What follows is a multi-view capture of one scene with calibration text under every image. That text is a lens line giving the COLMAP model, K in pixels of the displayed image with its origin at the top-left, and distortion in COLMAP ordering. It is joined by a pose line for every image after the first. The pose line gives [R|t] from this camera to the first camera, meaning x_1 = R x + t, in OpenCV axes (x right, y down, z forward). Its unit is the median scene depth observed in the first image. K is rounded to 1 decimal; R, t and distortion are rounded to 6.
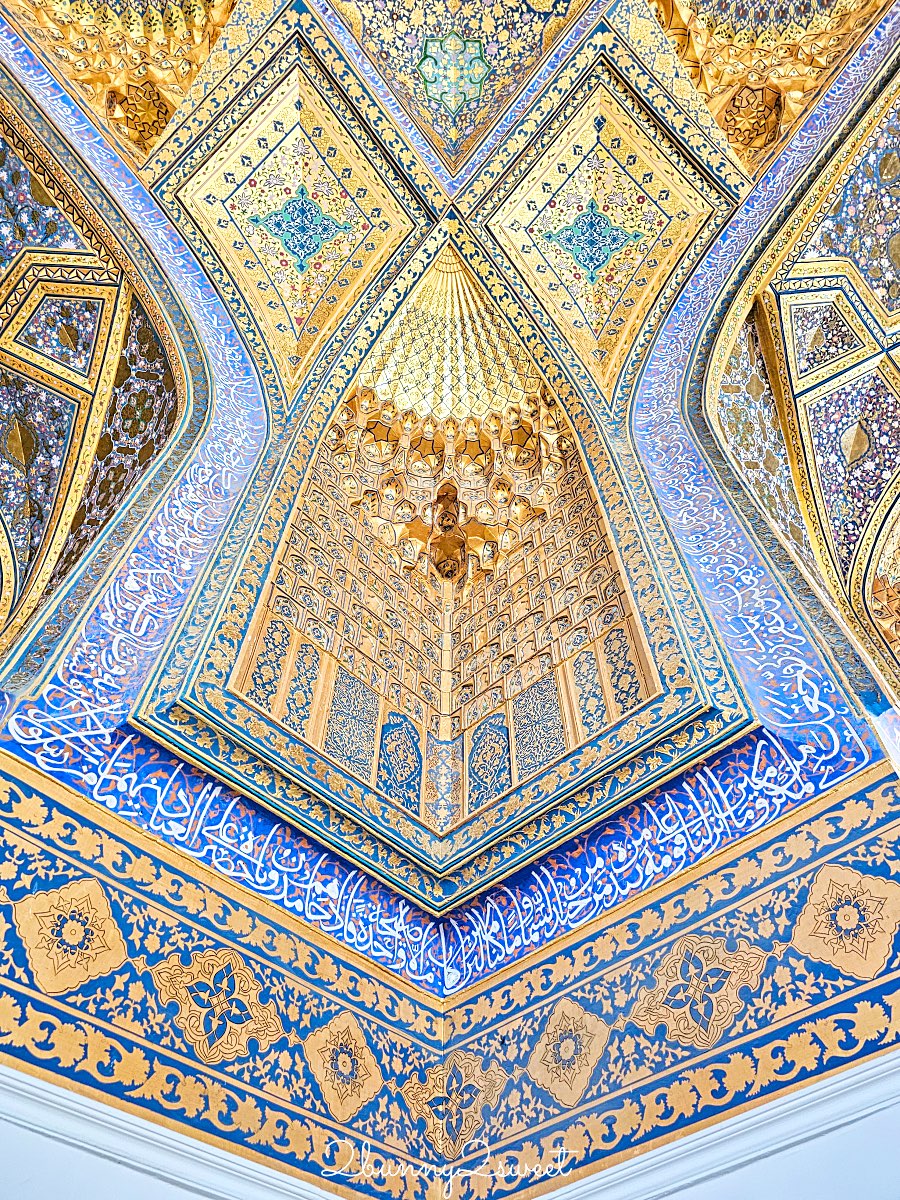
lens RADIAL K [[823.7, 0, 461.2], [0, 823.7, 591.4], [0, 0, 1]] dist [0.058552, -0.050541]
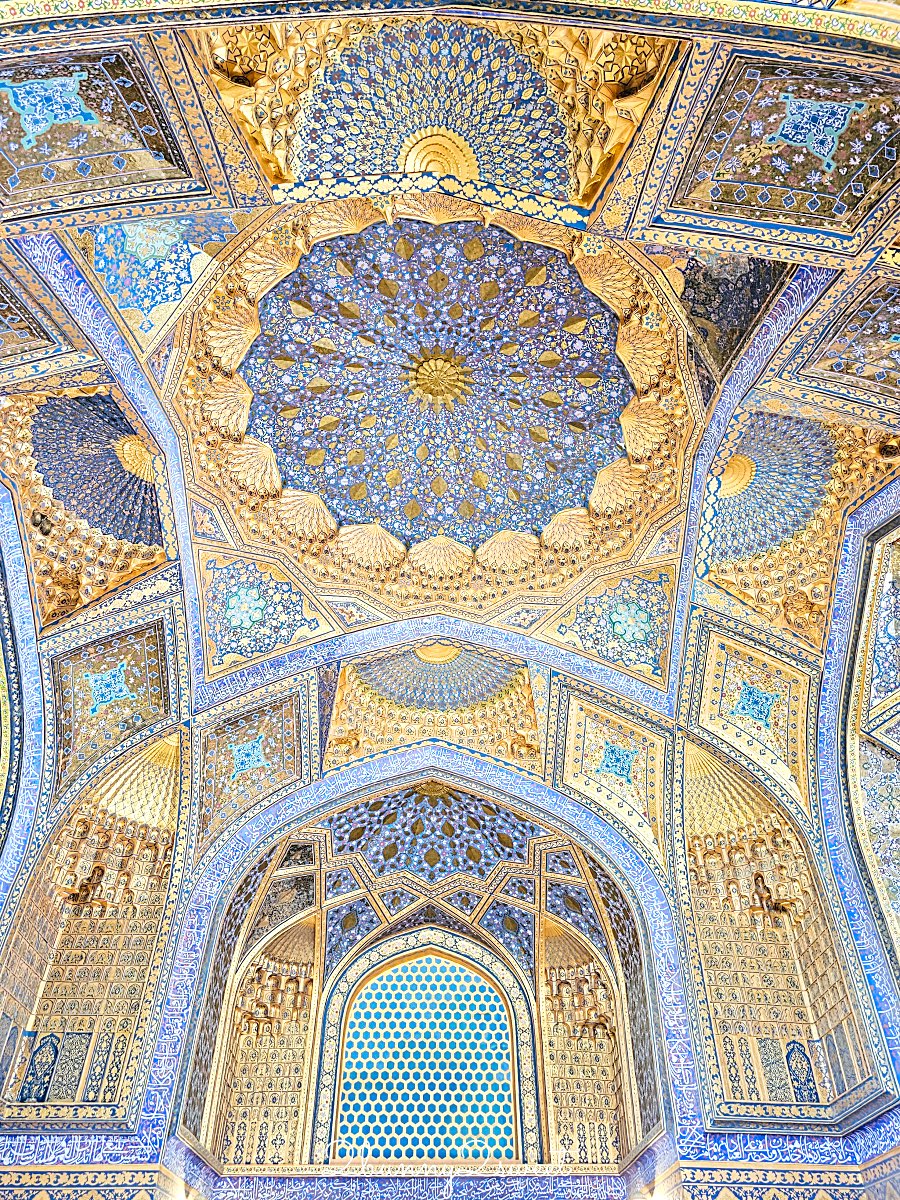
lens RADIAL K [[827.7, 0, 452.6], [0, 827.7, 600.4], [0, 0, 1]] dist [0.073316, -0.072837]
pose [[0.714148, -0.461688, -0.526153, 0.775675], [0.565692, 0.823370, 0.045326, -1.107806], [0.412292, -0.330010, 0.849181, -0.741724]]
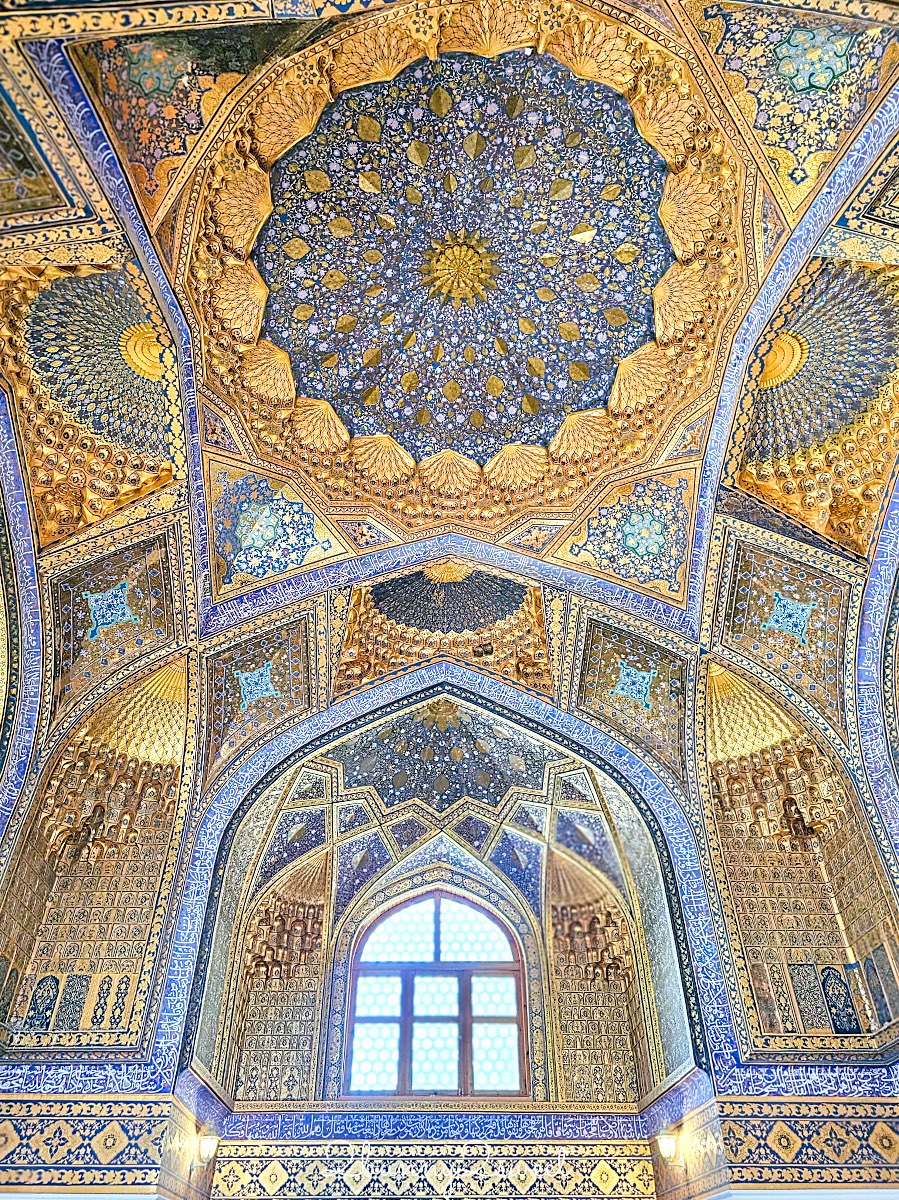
lens RADIAL K [[820.4, 0, 445.0], [0, 820.4, 607.0], [0, 0, 1]] dist [0.068213, -0.063436]
pose [[-0.698303, -0.445796, -0.560034, 0.664080], [0.592955, 0.078010, -0.801448, -0.024543], [0.400971, -0.891729, 0.209862, 0.014055]]
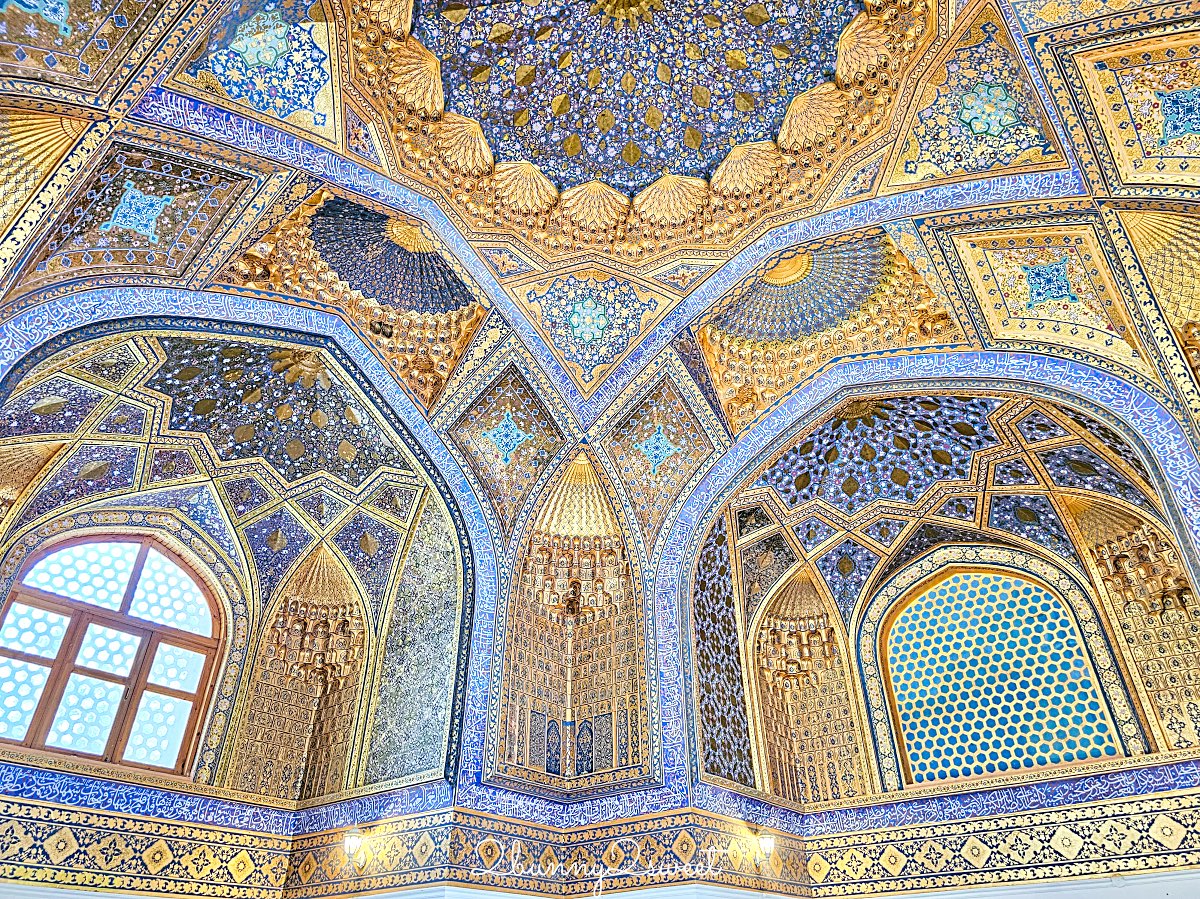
lens RADIAL K [[812.2, 0, 606.8], [0, 812.2, 448.8], [0, 0, 1]] dist [0.066958, -0.059486]
pose [[0.105966, -0.545325, -0.831500, 0.853600], [0.817415, 0.523929, -0.239440, -0.602588], [0.566220, -0.654308, 0.501275, -0.439665]]
